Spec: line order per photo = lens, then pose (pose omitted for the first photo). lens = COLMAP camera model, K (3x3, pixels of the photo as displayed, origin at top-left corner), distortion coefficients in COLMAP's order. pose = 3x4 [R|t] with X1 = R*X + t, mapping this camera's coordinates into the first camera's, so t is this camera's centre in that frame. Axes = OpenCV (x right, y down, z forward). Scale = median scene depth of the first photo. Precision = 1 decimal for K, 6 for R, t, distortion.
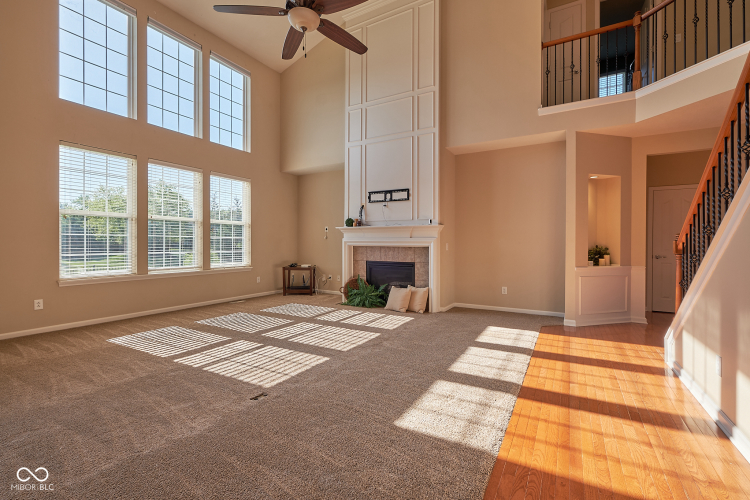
lens RADIAL K [[335.6, 0, 375.7], [0, 335.6, 246.0], [0, 0, 1]] dist [0.000635, -0.001134]
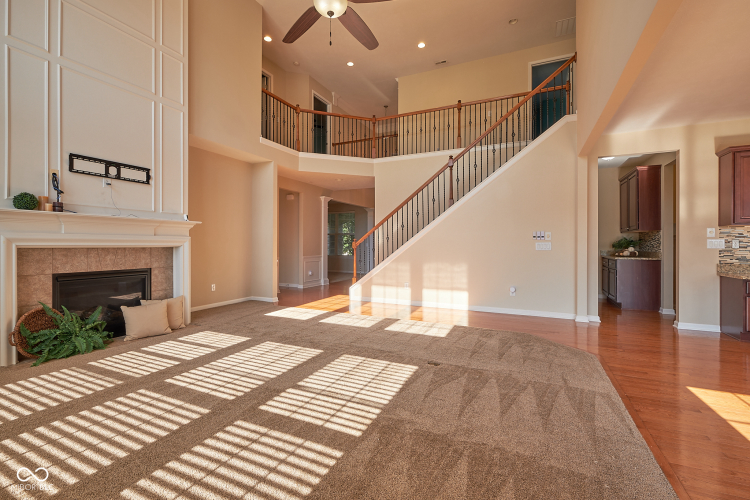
lens RADIAL K [[335.6, 0, 372.6], [0, 335.6, 243.7], [0, 0, 1]] dist [0.000635, -0.001134]
pose [[-0.057891, -0.002033, 0.998321, -0.626462], [0.006309, 0.999977, 0.002402, -0.004370], [-0.998303, 0.006437, -0.057877, 0.519971]]
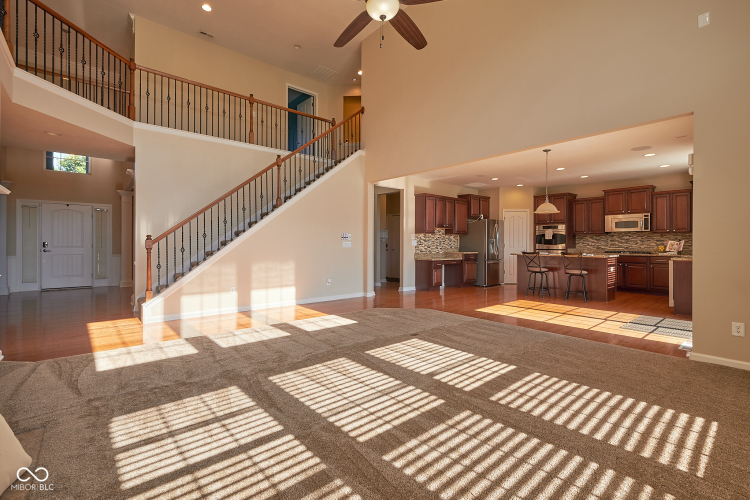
lens RADIAL K [[335.6, 0, 377.2], [0, 335.6, 246.8], [0, 0, 1]] dist [0.000635, -0.001134]
pose [[-0.938400, -0.011043, 0.345376, -0.285675], [-0.004355, 0.999788, 0.020135, -0.008797], [-0.345525, 0.017391, -0.938249, 1.049992]]
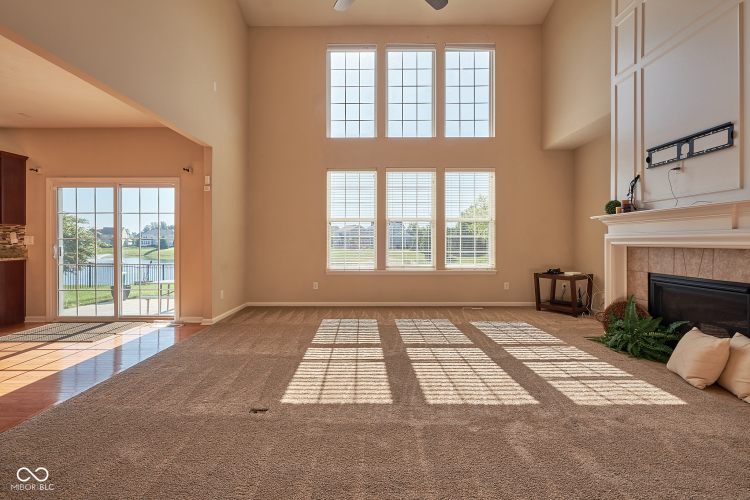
lens RADIAL K [[335.6, 0, 372.8], [0, 335.6, 245.1], [0, 0, 1]] dist [0.000635, -0.001134]
pose [[0.496190, 0.002697, -0.868210, 0.238090], [-0.005698, 0.999984, -0.000150, 0.000402], [0.868195, 0.005021, 0.496197, 0.327762]]
